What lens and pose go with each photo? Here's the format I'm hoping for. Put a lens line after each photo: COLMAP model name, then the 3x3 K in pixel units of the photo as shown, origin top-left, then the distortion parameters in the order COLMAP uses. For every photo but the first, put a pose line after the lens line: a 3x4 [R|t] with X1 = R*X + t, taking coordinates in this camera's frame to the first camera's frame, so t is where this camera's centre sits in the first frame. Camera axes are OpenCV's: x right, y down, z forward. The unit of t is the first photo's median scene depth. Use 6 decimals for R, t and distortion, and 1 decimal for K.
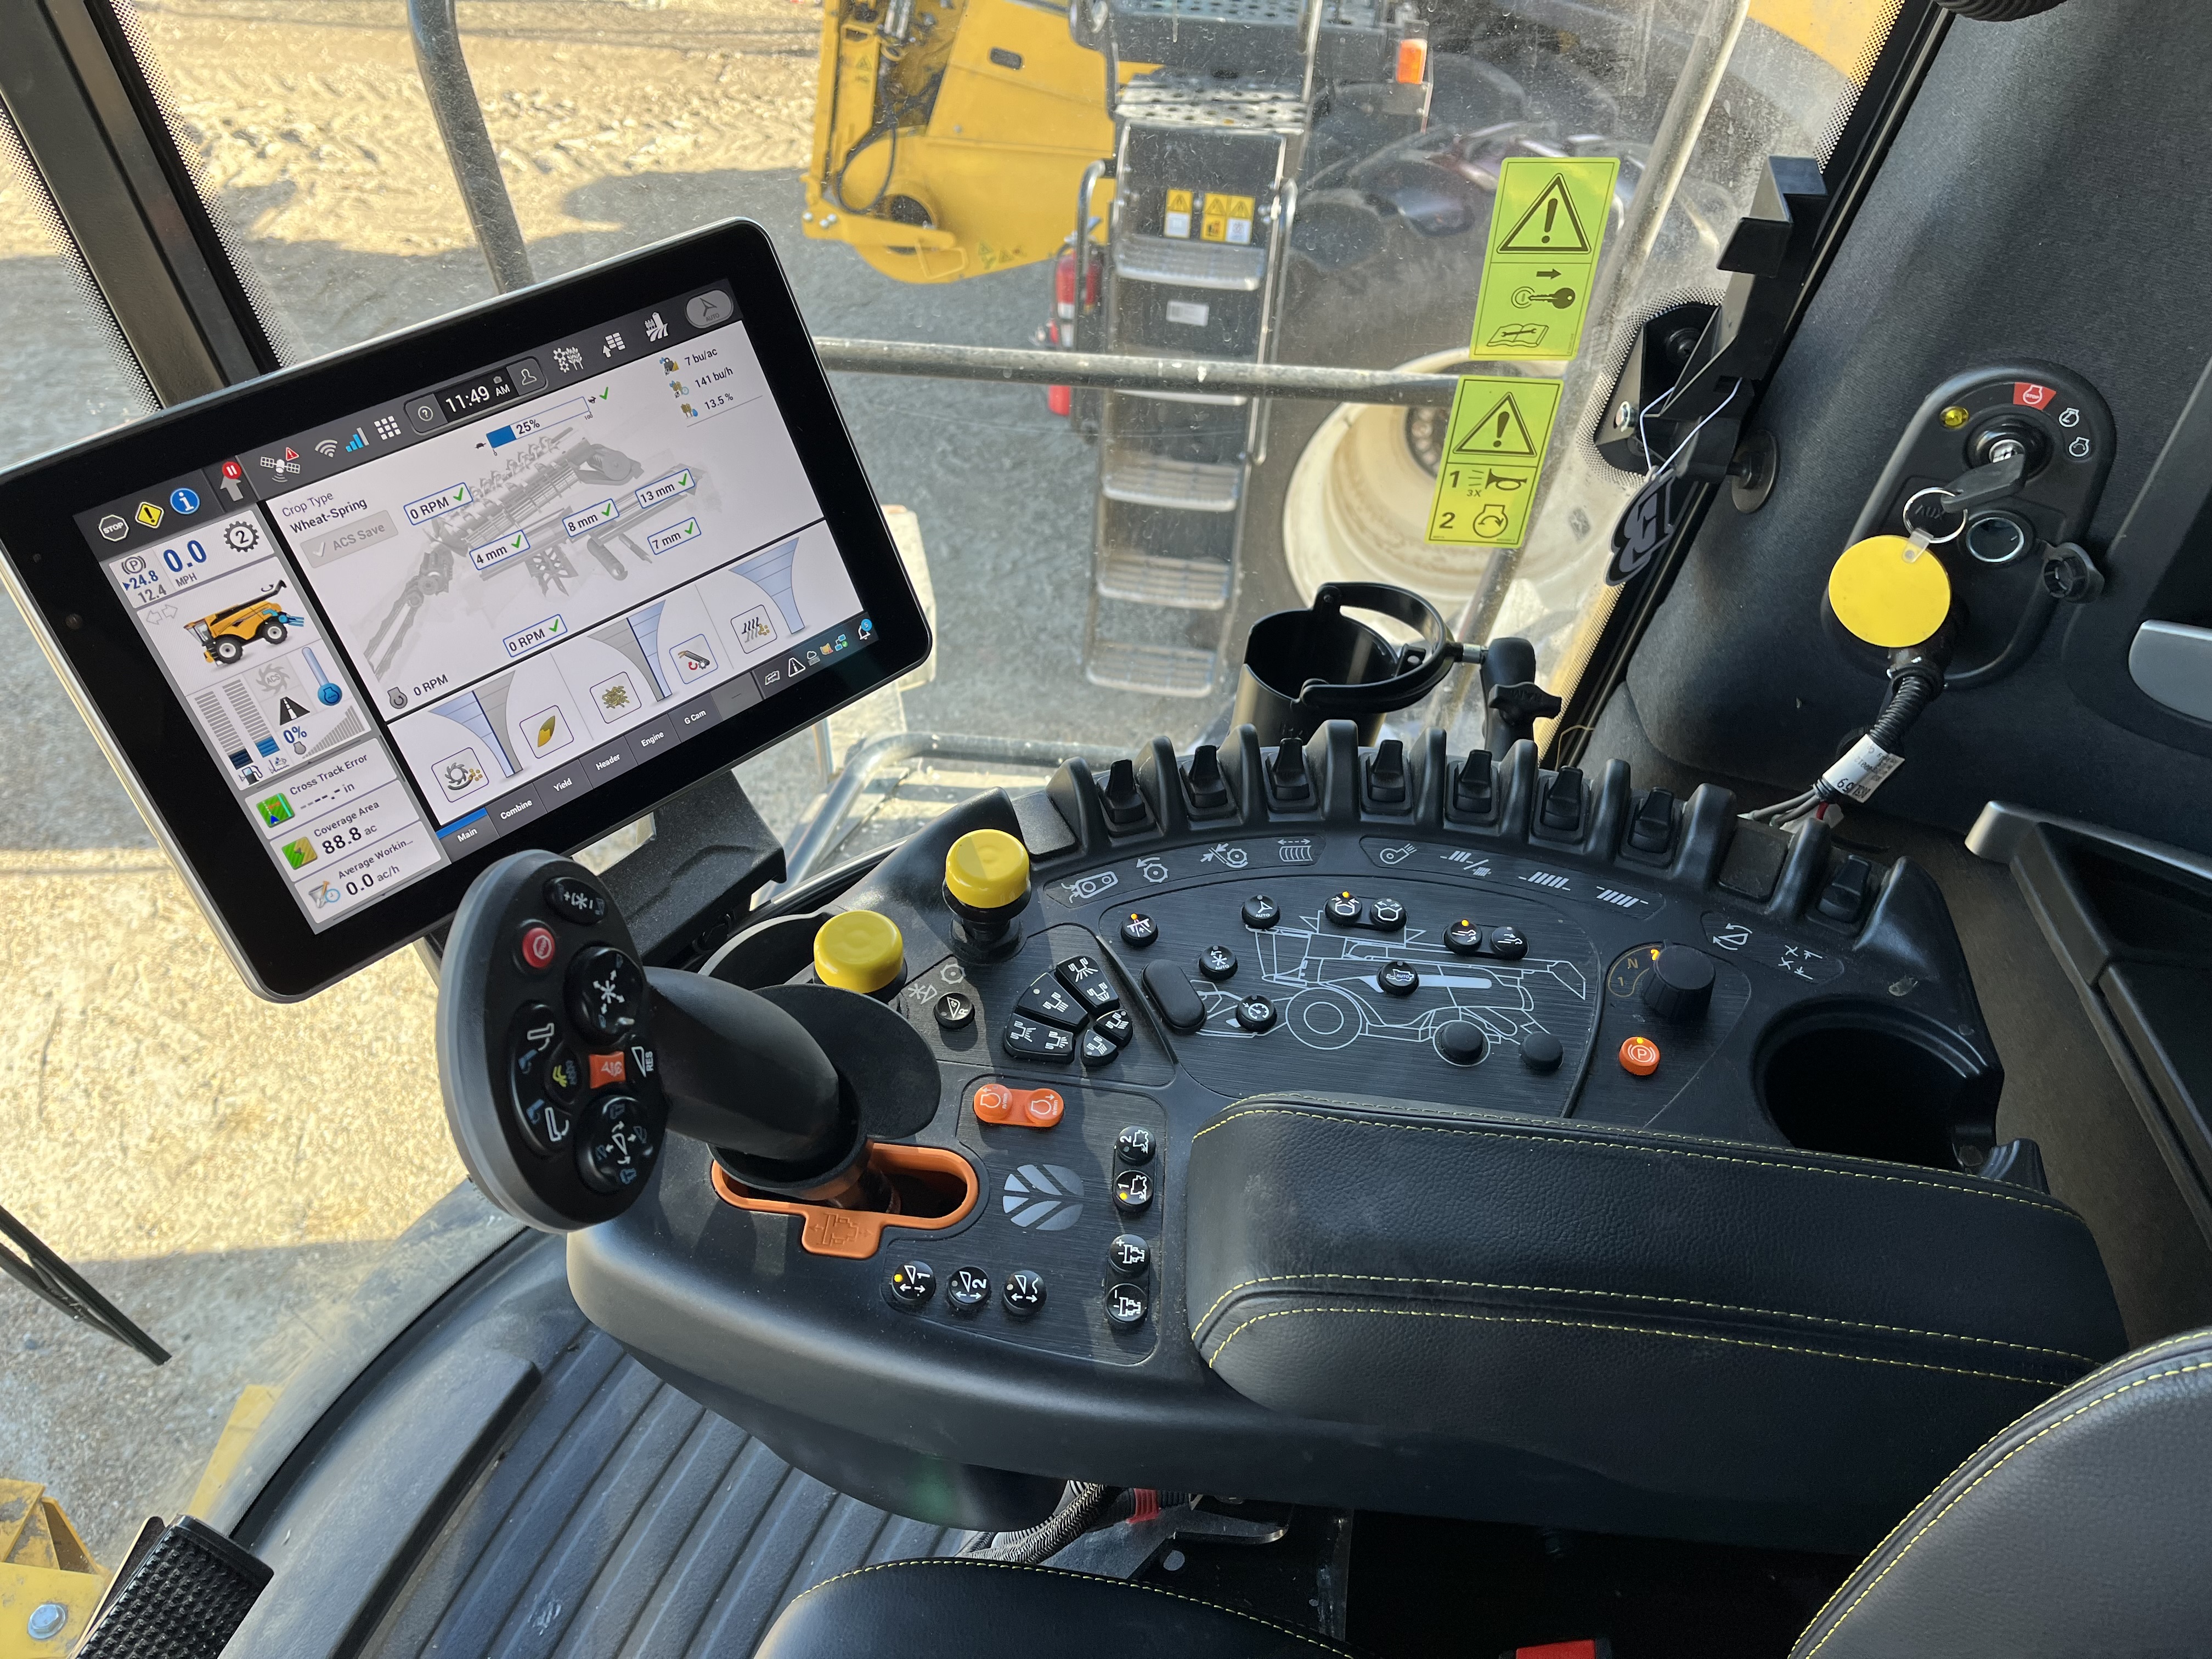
lens RADIAL K [[1586.0, 0, 1106.0], [0, 1586.0, 829.5], [0, 0, 1]] dist [0.009167, 0.003075]
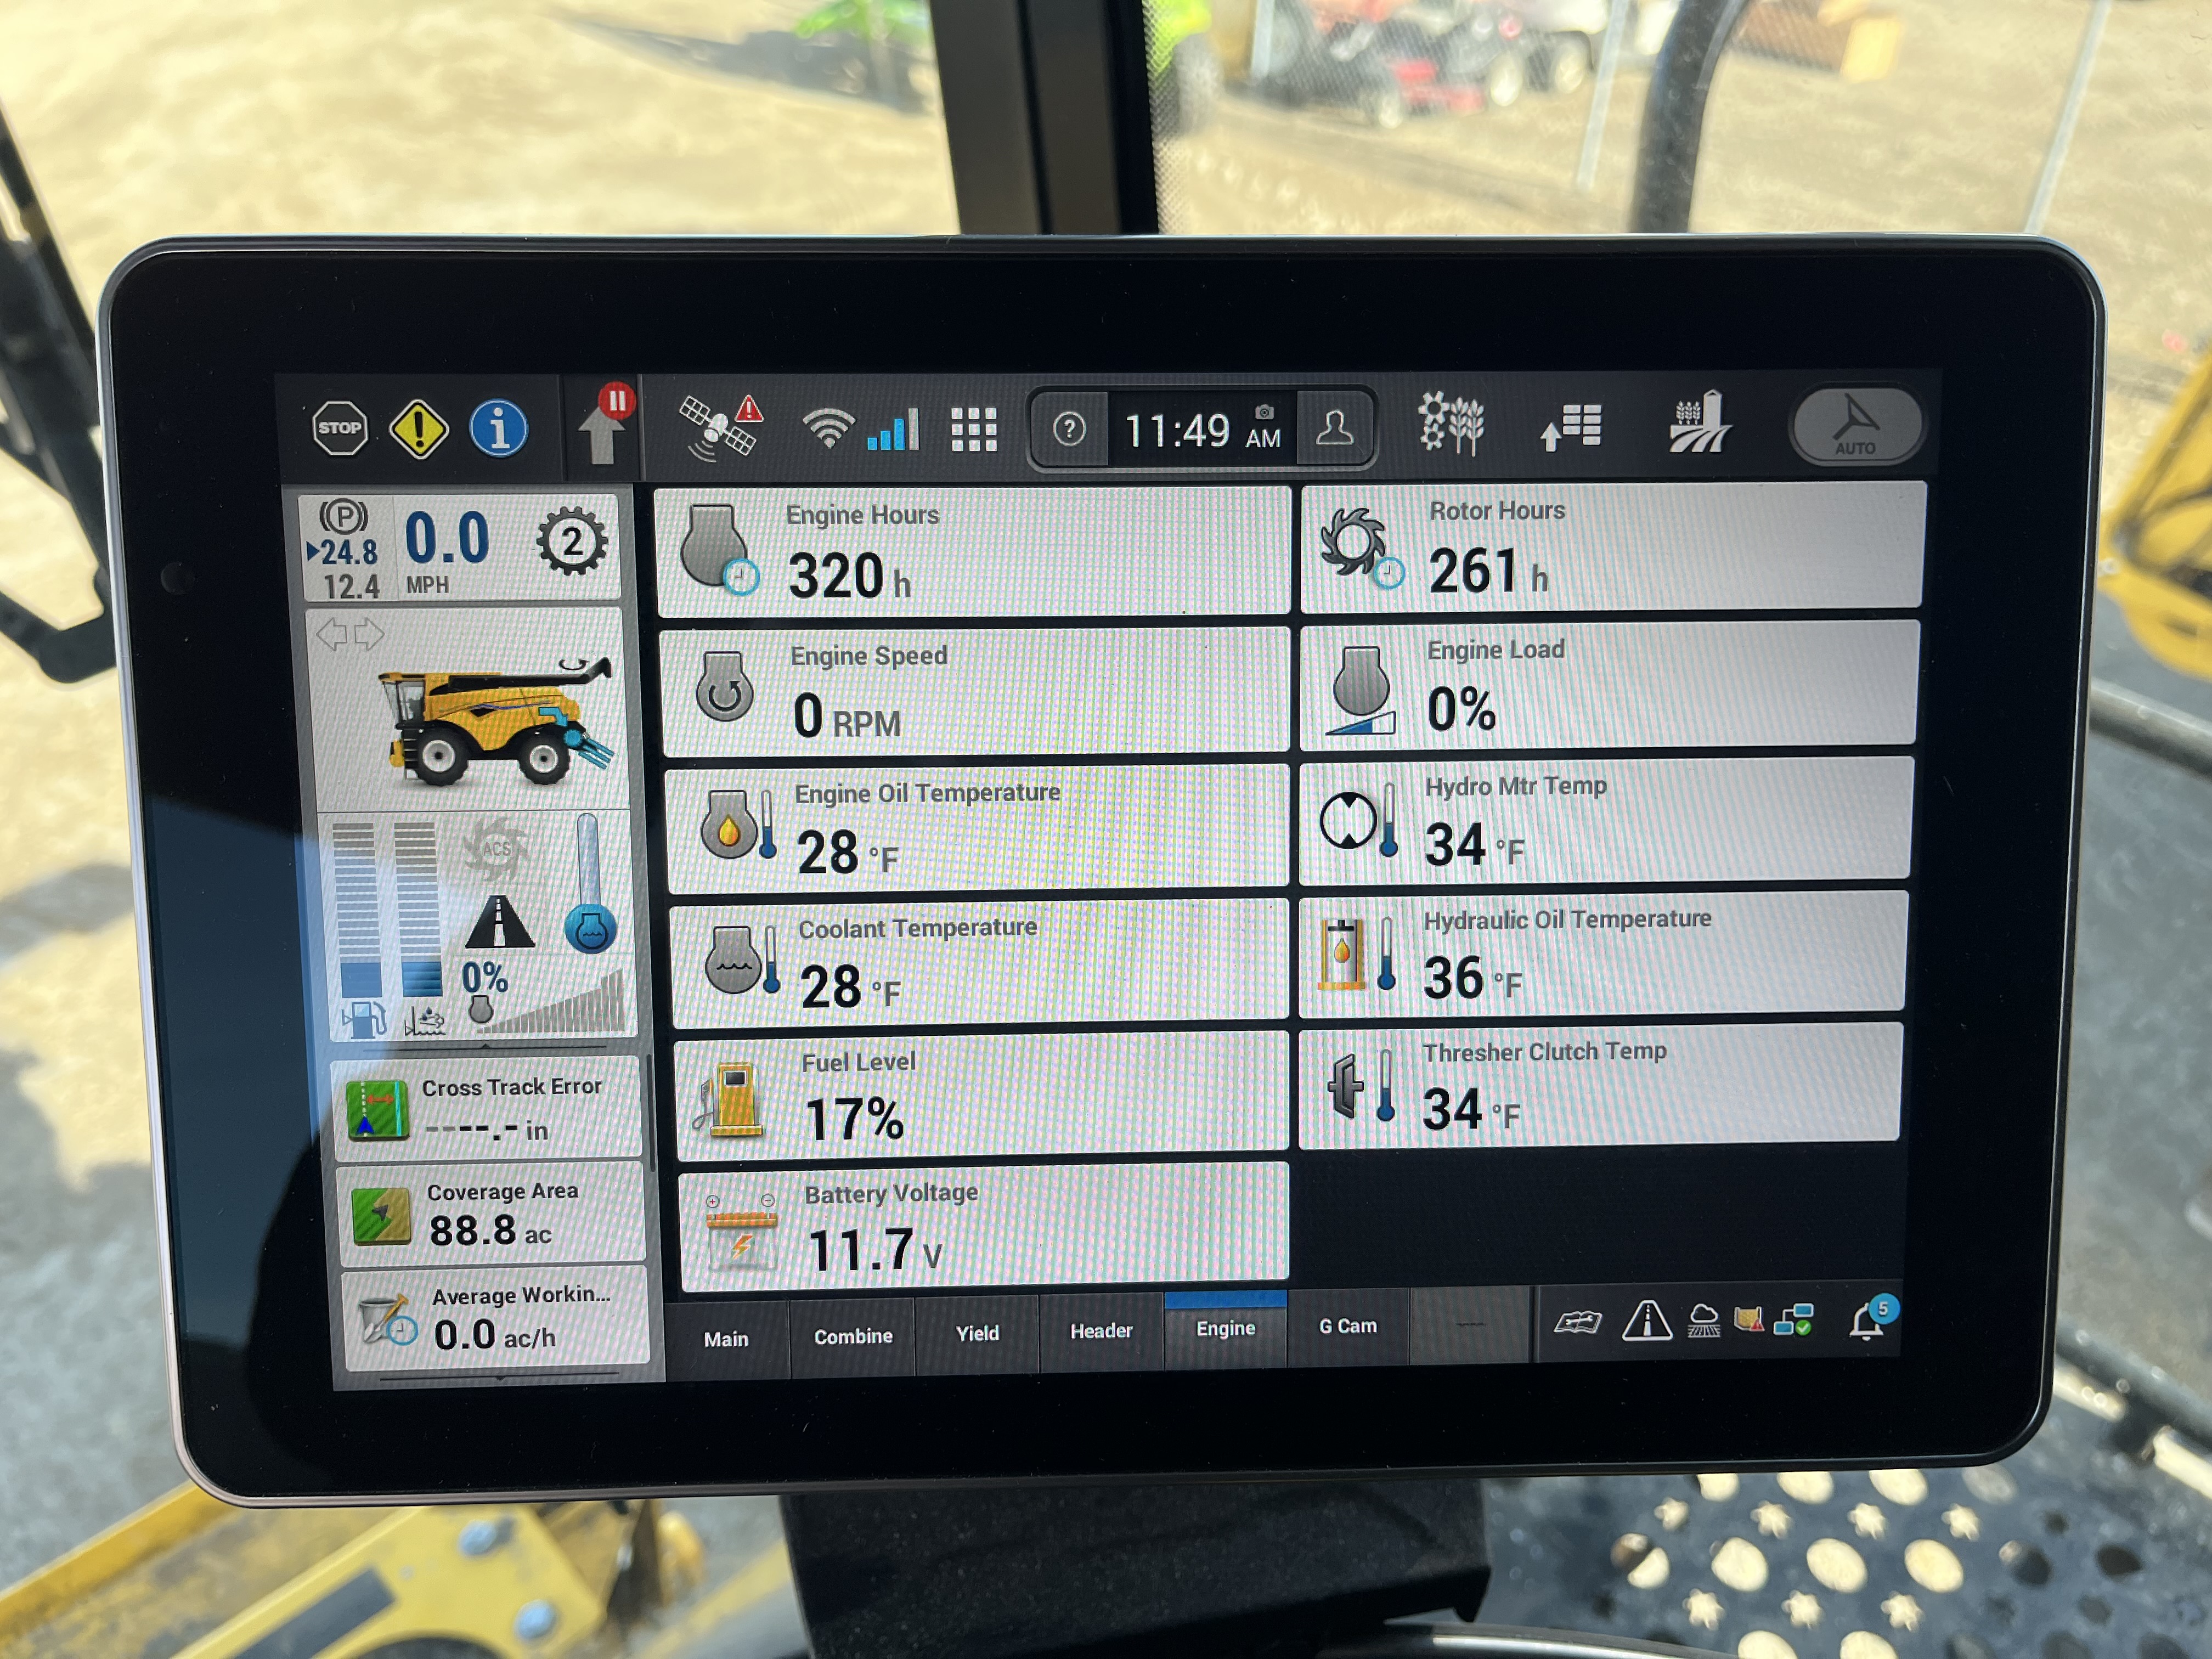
lens RADIAL K [[1586.0, 0, 1106.0], [0, 1586.0, 829.5], [0, 0, 1]] dist [0.009167, 0.003075]
pose [[0.742506, 0.382687, -0.549759, -0.152272], [-0.468153, 0.883478, -0.017301, -0.167876], [0.479079, 0.270218, 0.835144, 0.693956]]
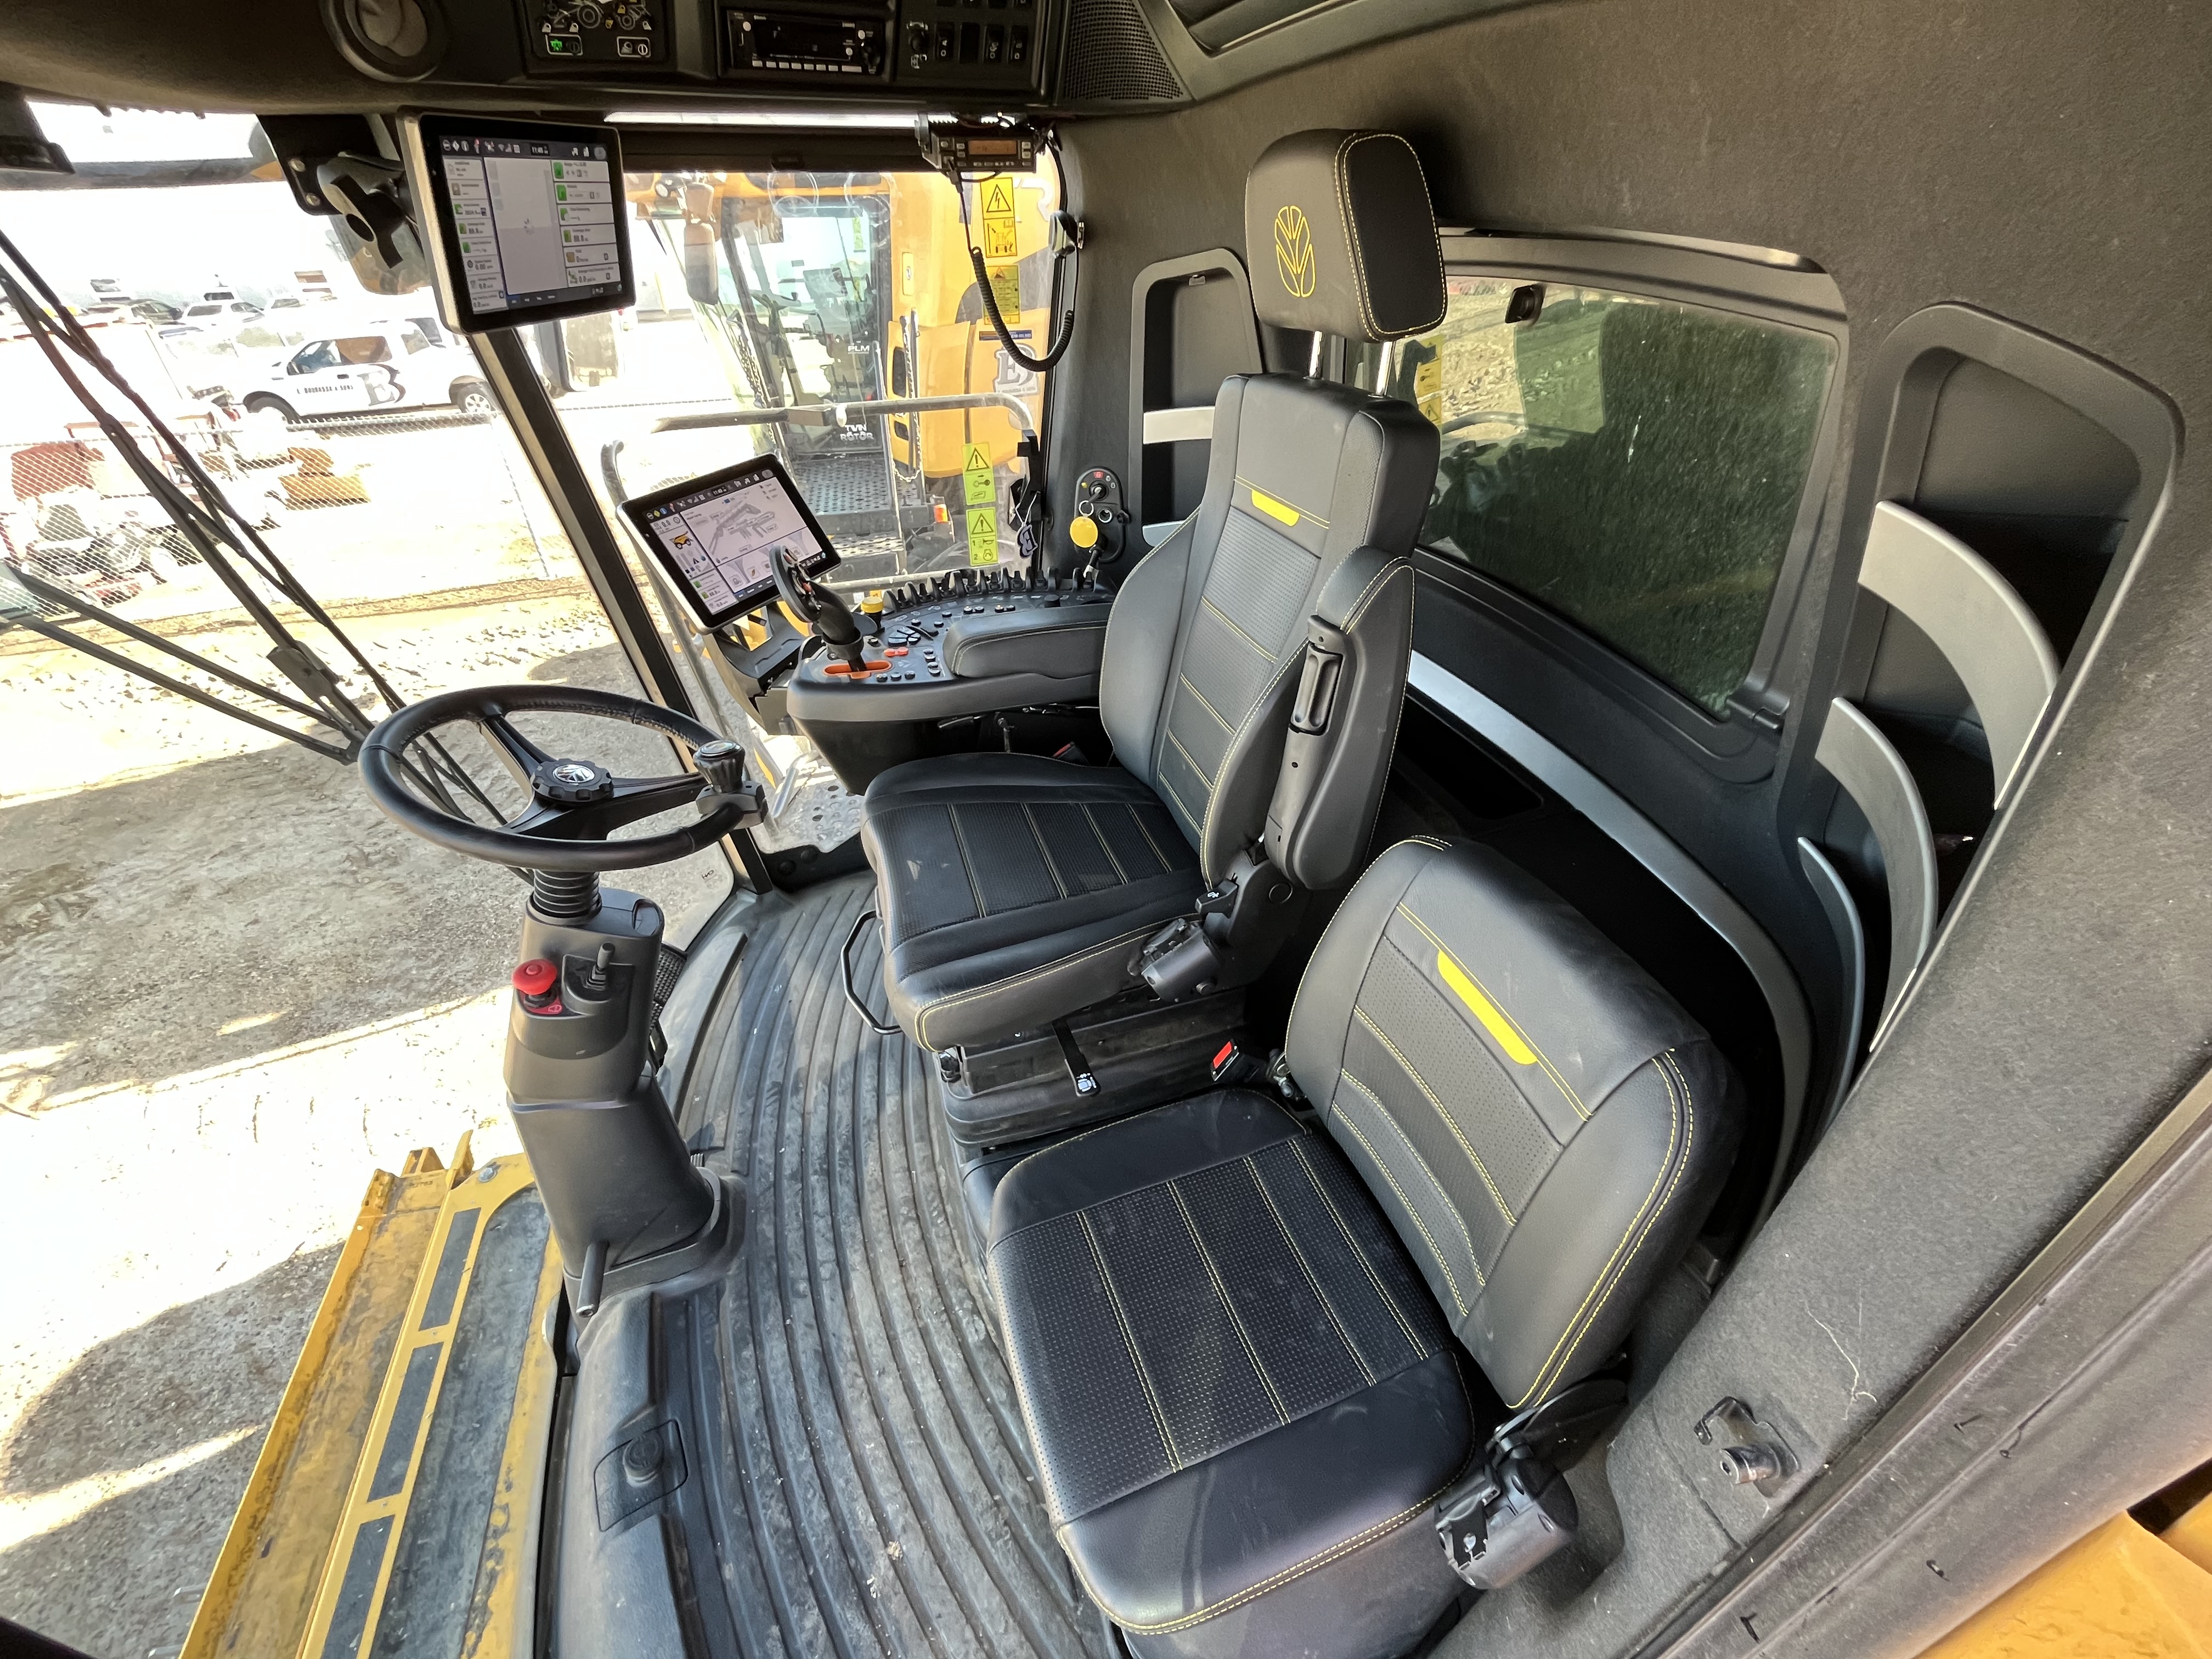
lens RADIAL K [[761.9, 0, 1106.0], [0, 761.9, 829.5], [0, 0, 1]] dist [-0.024655, 0.000012]
pose [[0.923551, -0.255593, 0.285876, -0.262787], [0.280243, 0.958719, -0.048190, 0.968833], [-0.261758, 0.124621, 0.957054, -1.044937]]
